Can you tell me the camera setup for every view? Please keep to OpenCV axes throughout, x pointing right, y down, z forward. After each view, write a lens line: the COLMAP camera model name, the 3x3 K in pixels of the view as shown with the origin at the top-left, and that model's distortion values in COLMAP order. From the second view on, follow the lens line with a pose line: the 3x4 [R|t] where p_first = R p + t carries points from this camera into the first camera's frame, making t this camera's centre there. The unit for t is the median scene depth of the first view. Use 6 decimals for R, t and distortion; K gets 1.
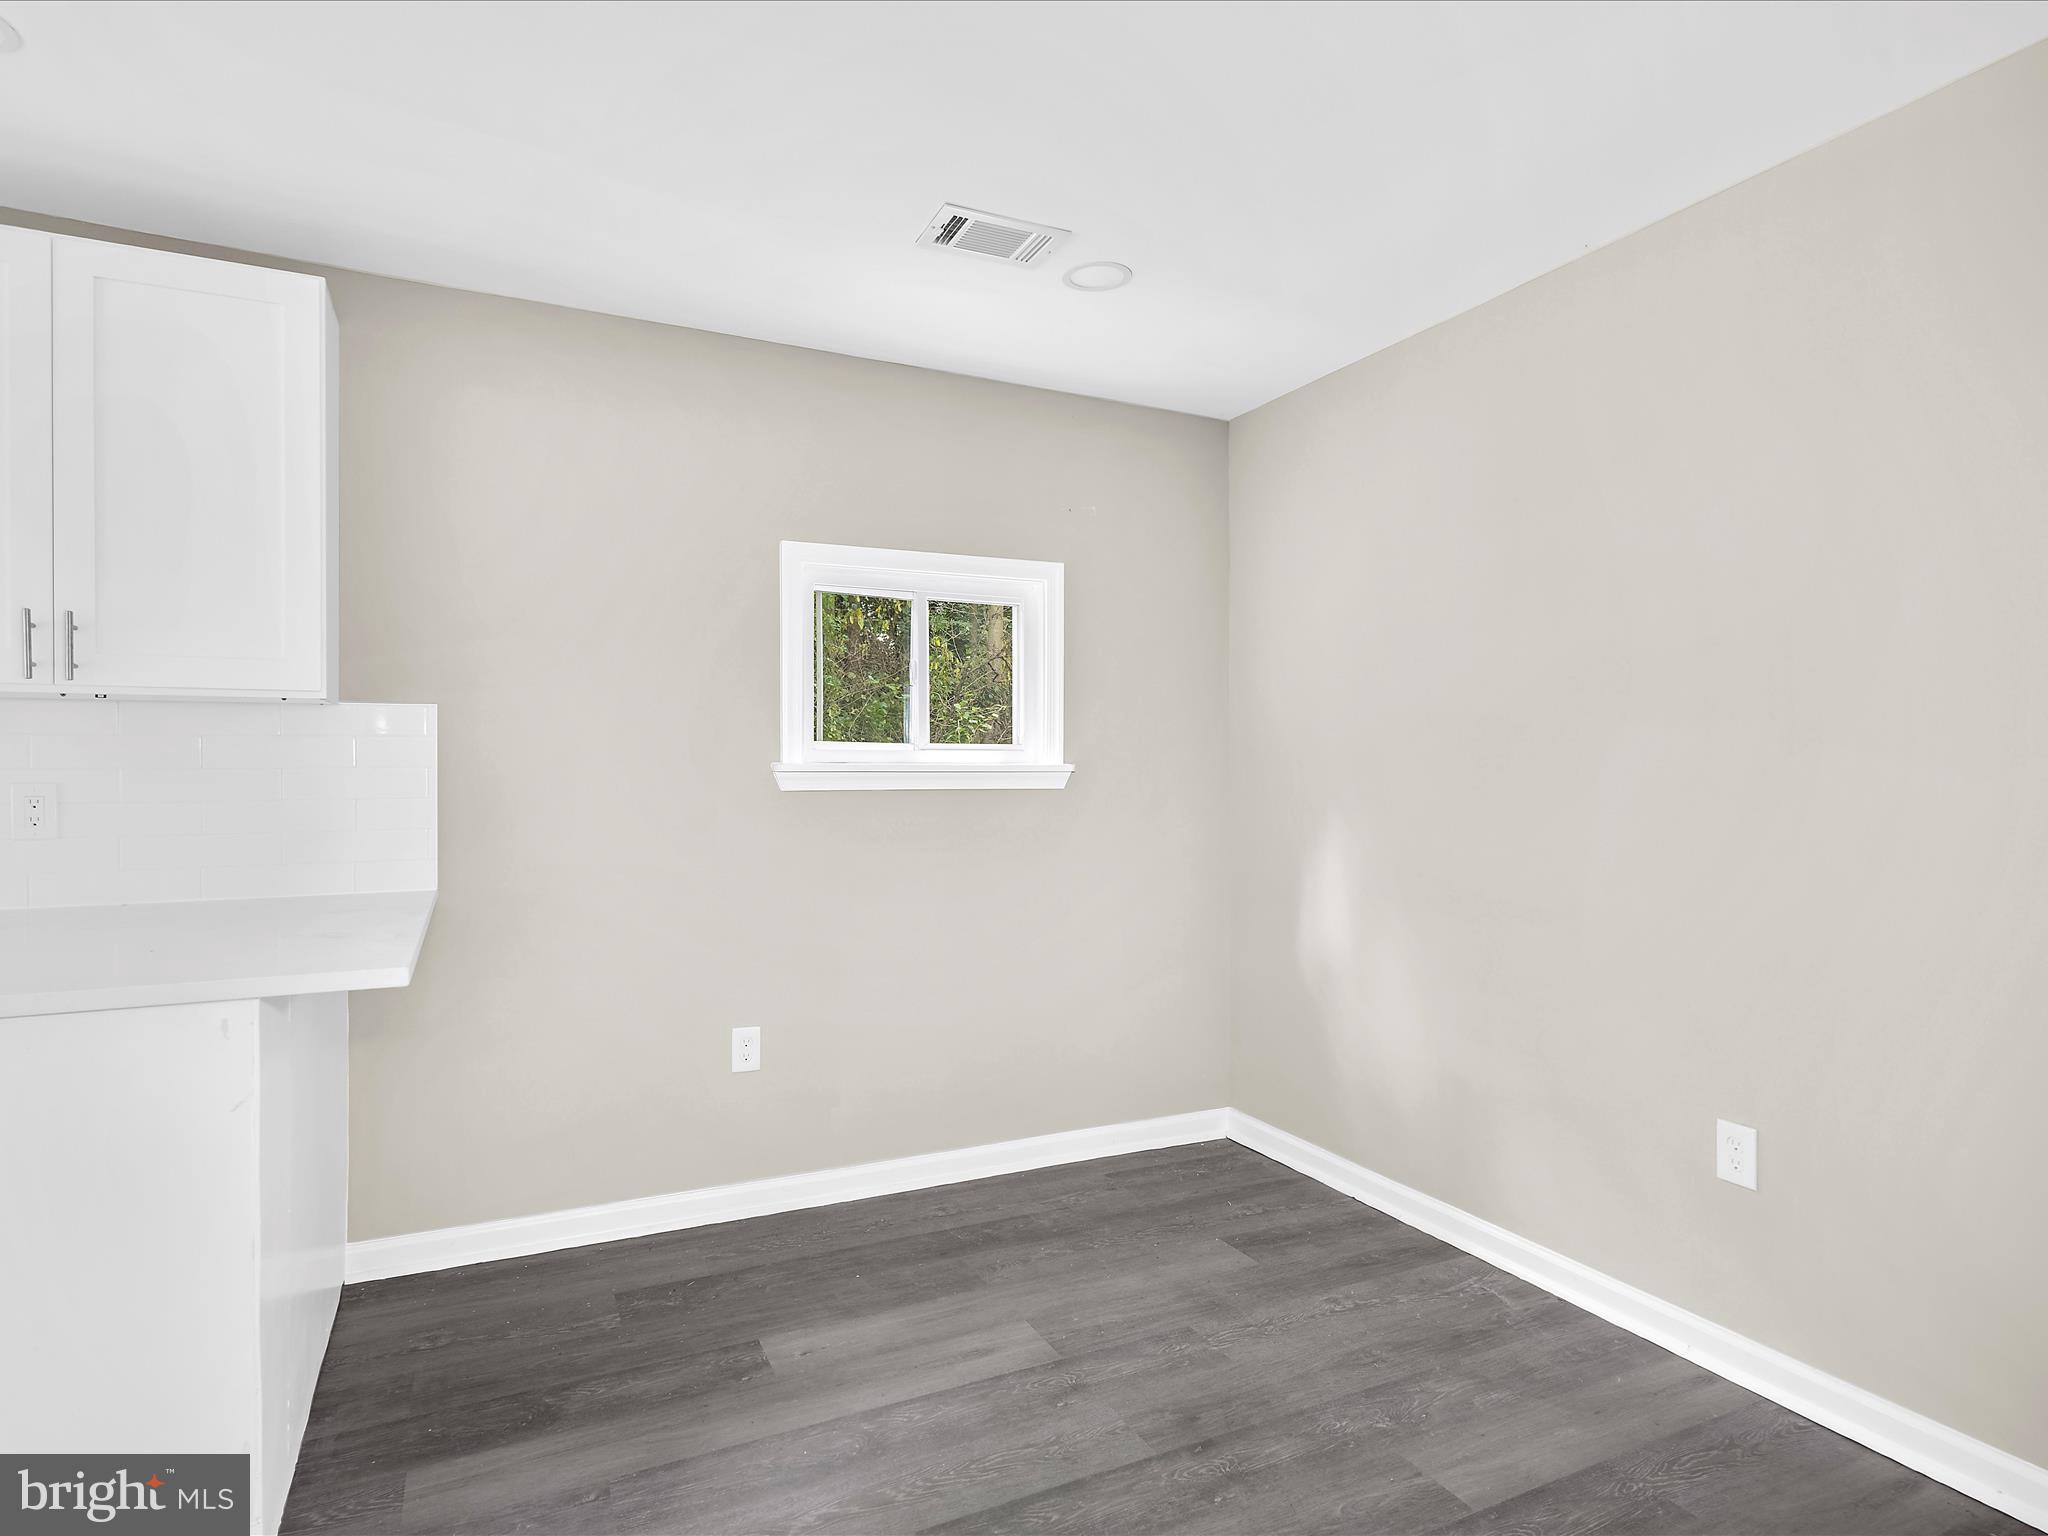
lens RADIAL K [[1119.5, 0, 1014.0], [0, 1119.5, 773.1], [0, 0, 1]] dist [-0.007218, 0.005663]
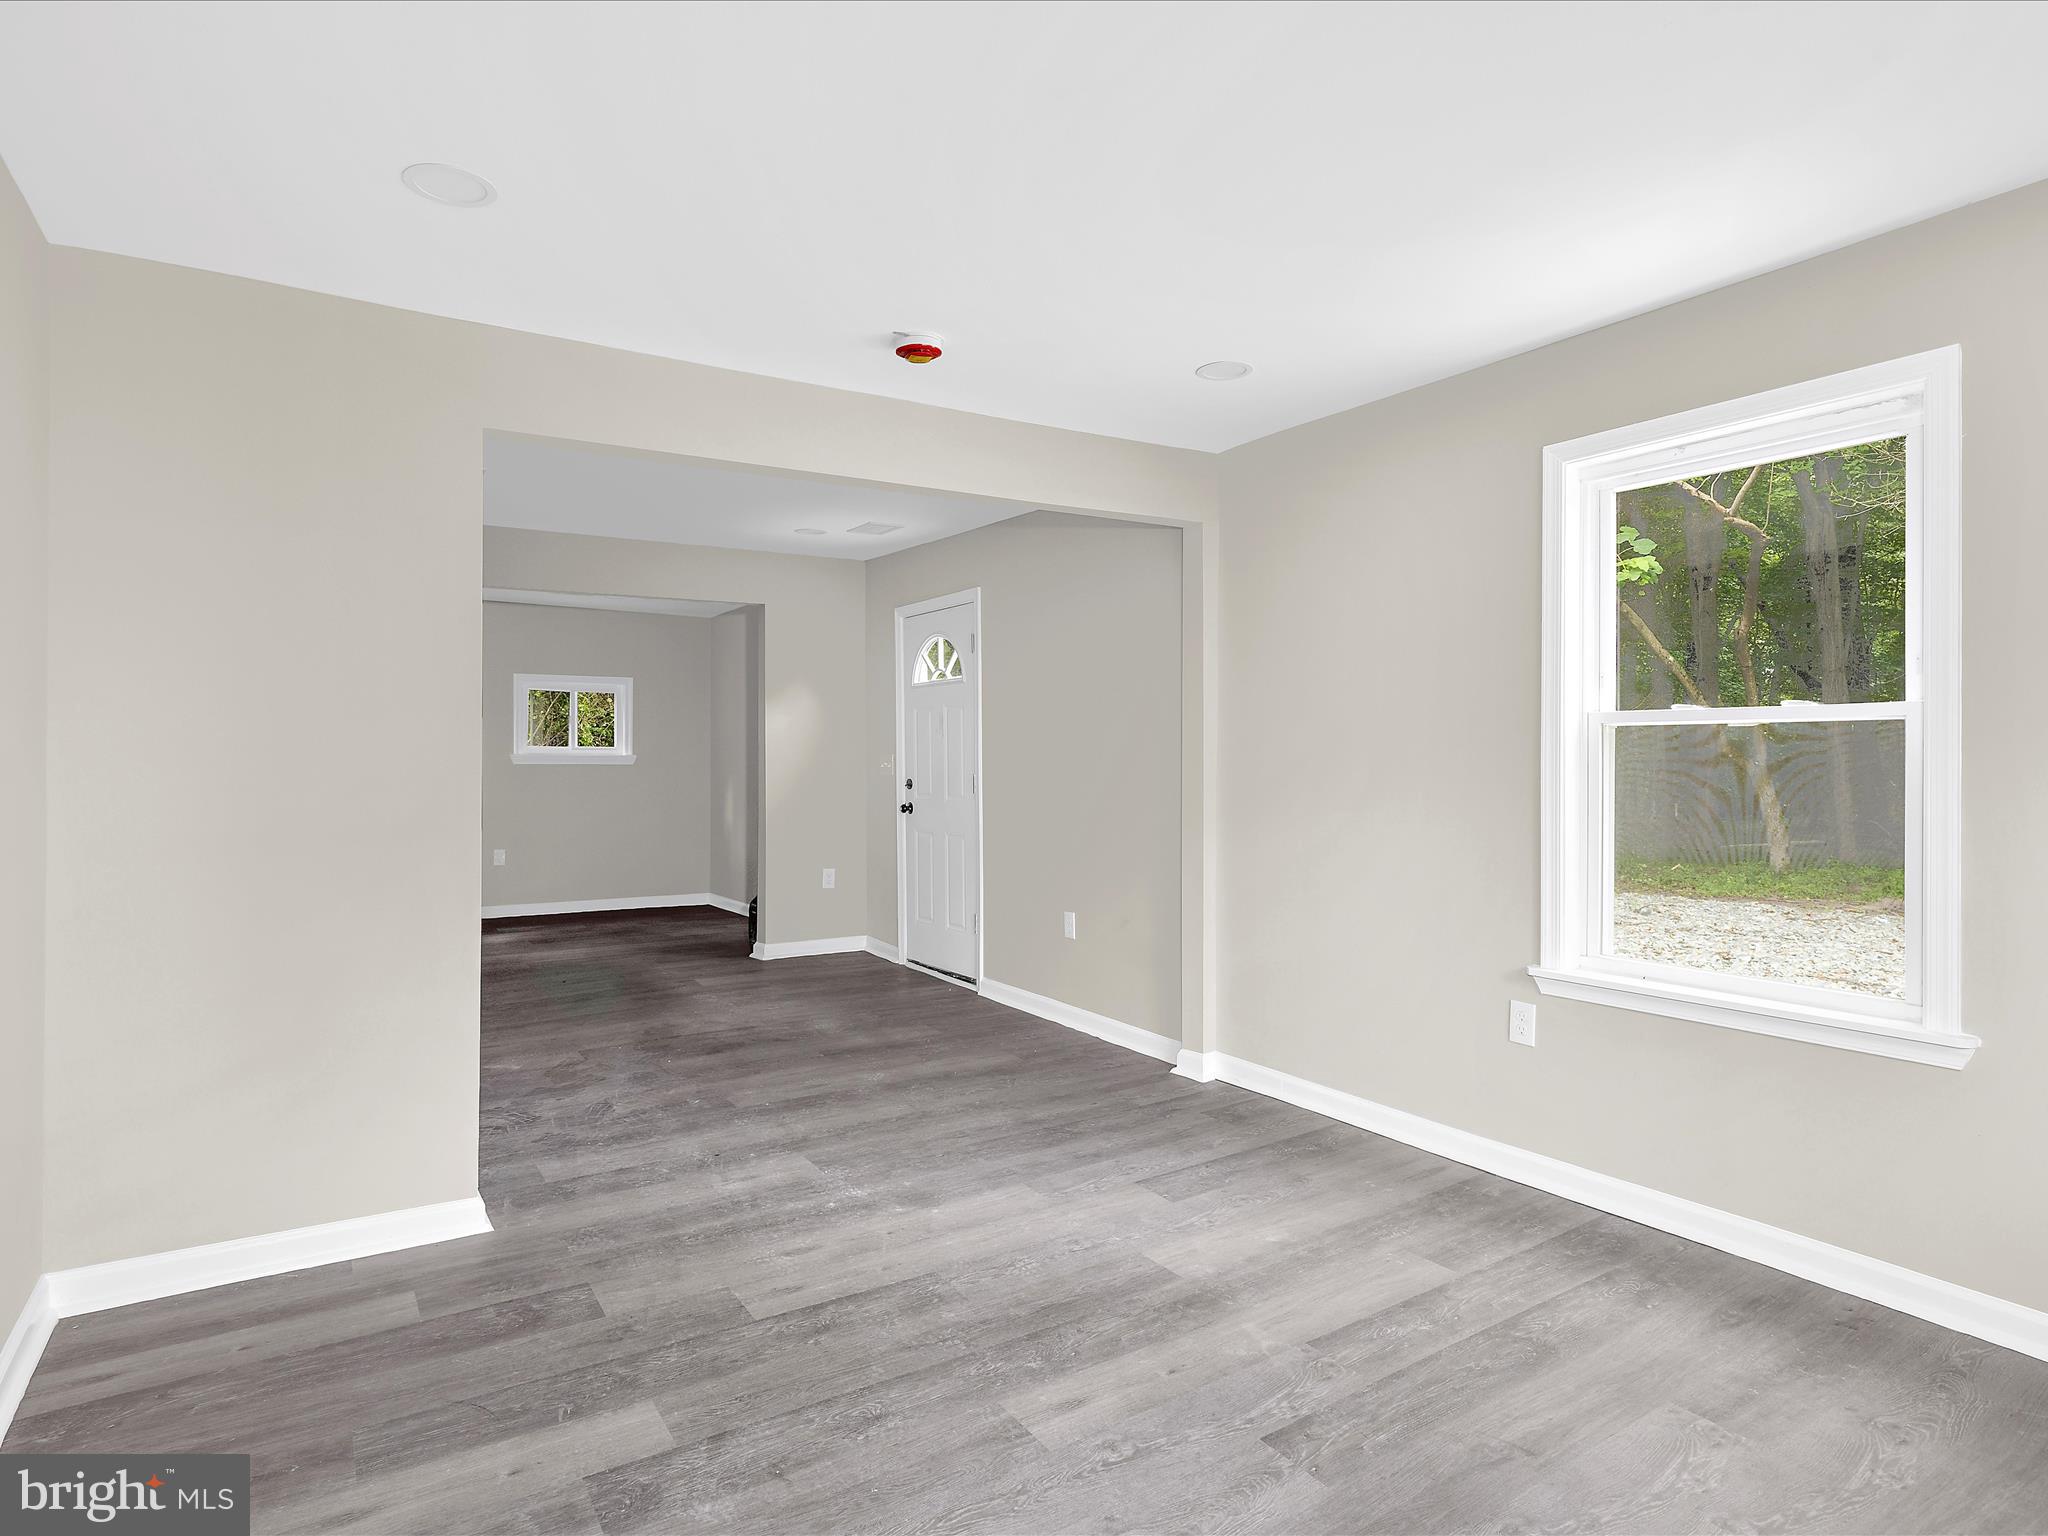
lens RADIAL K [[1119.5, 0, 1043.7], [0, 1119.5, 758.4], [0, 0, 1]] dist [-0.007218, 0.005663]
pose [[0.989215, 0.001558, 0.146460, 0.795272], [0.000443, 0.999907, -0.013634, 0.046499], [-0.146467, 0.013552, 0.989123, -2.246362]]
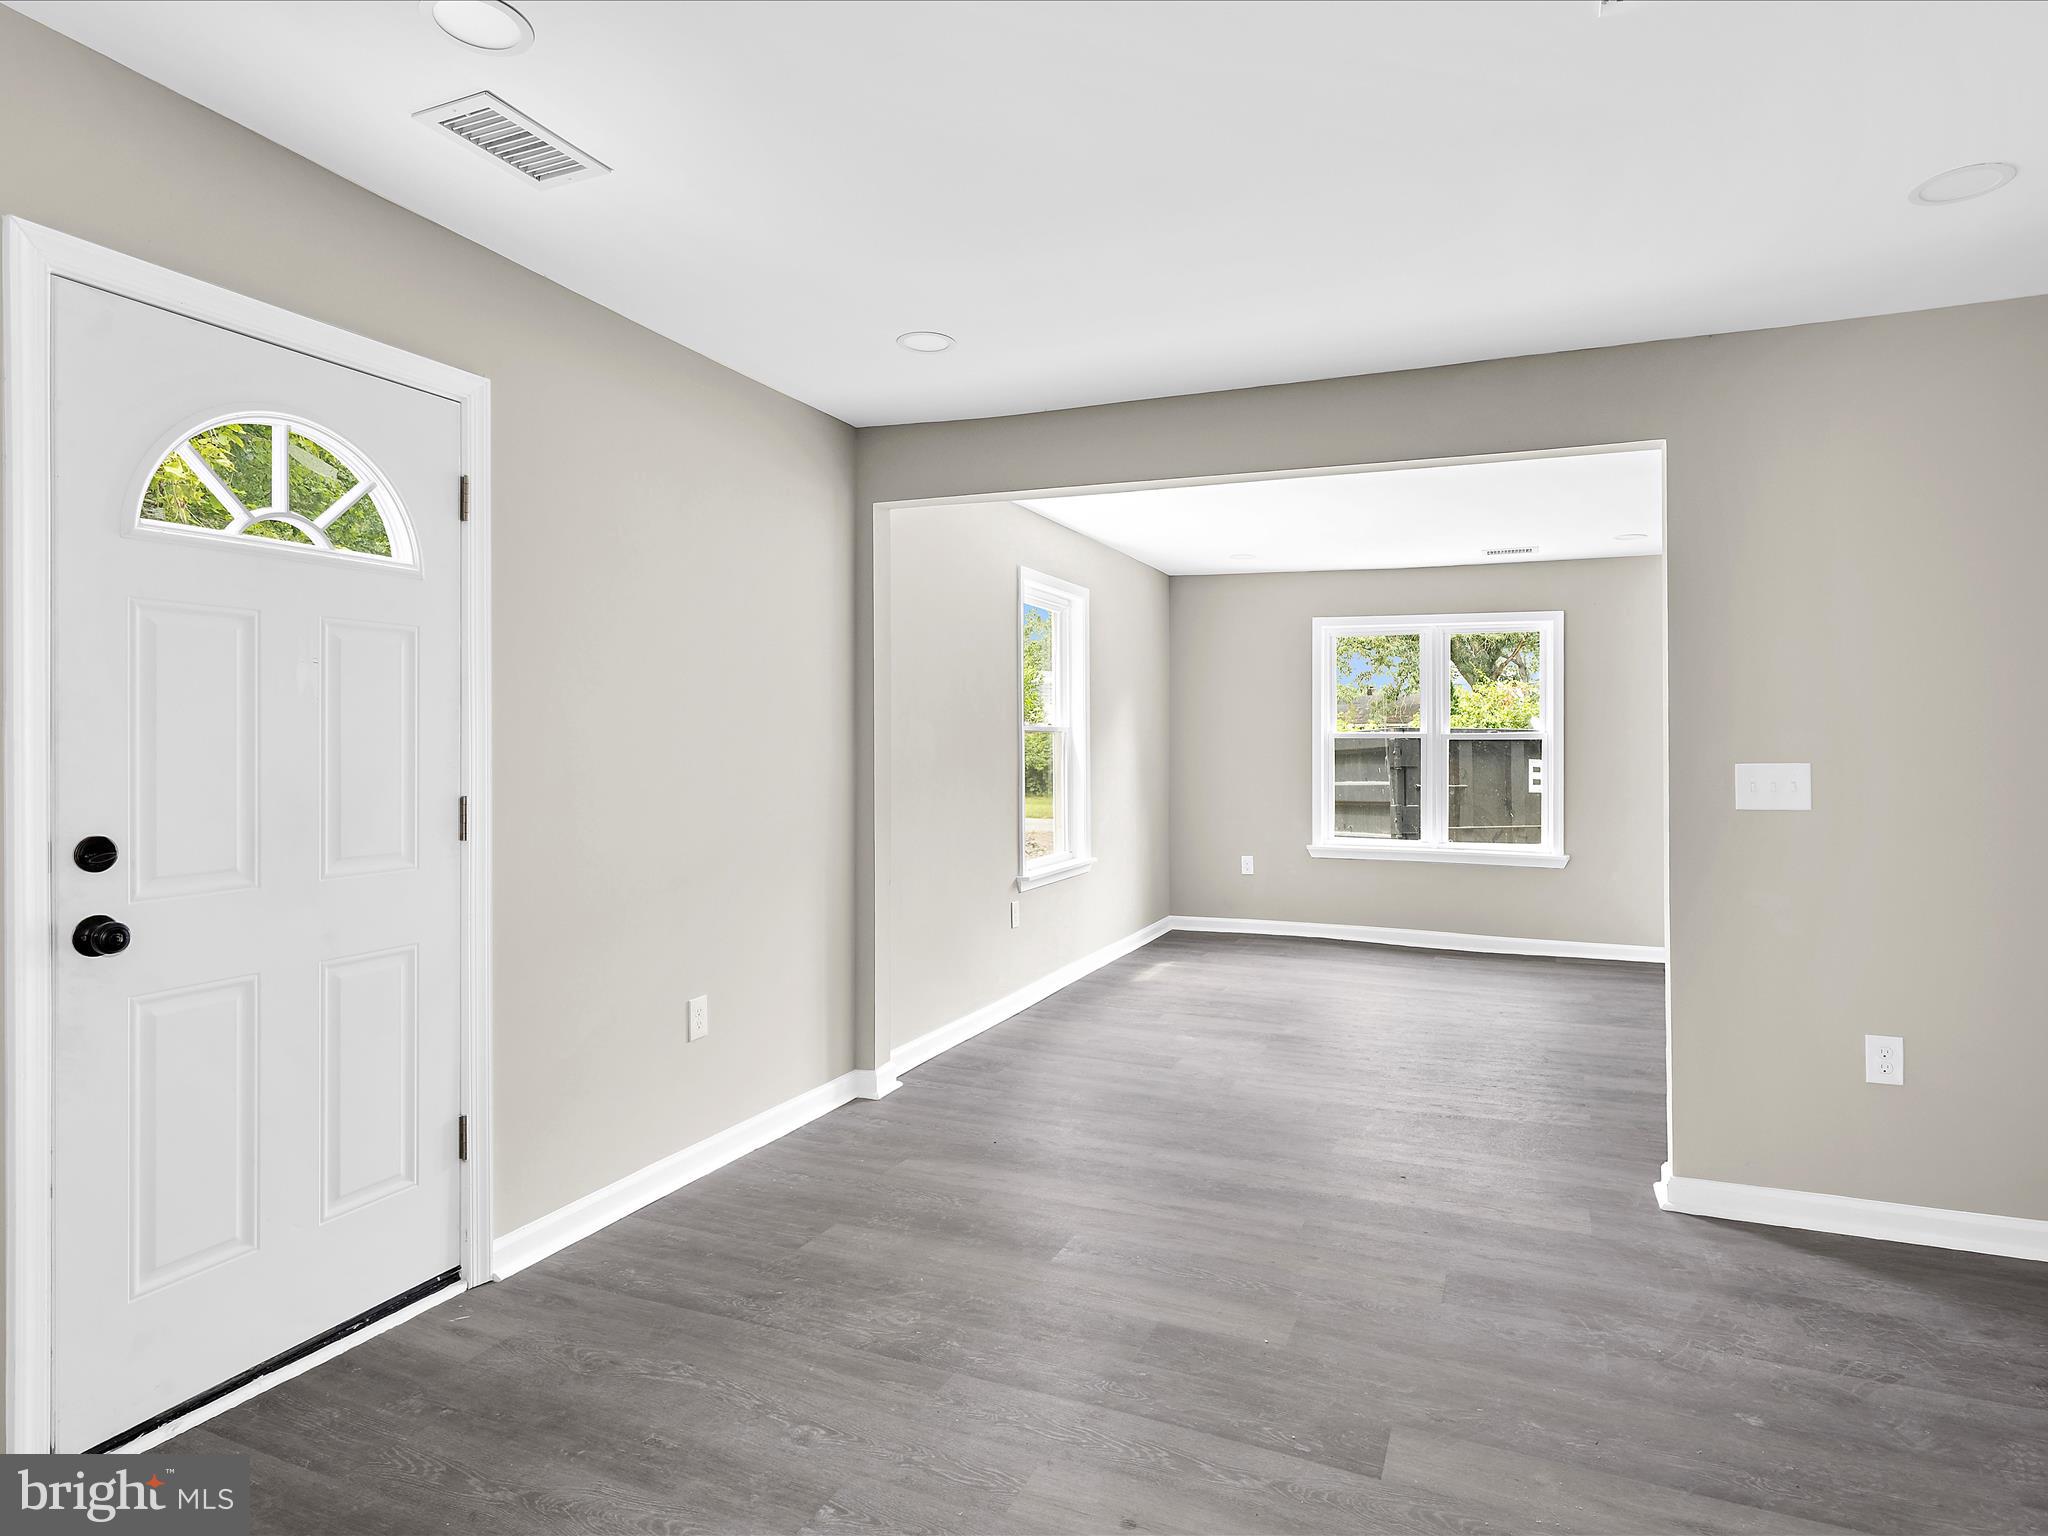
lens RADIAL K [[1119.5, 0, 1024.9], [0, 1119.5, 753.0], [0, 0, 1]] dist [-0.007218, 0.005663]
pose [[-0.644624, -0.003901, 0.764490, -0.067655], [0.011524, 0.999824, 0.014819, 0.001502], [-0.764413, 0.018362, -0.644466, 0.230169]]
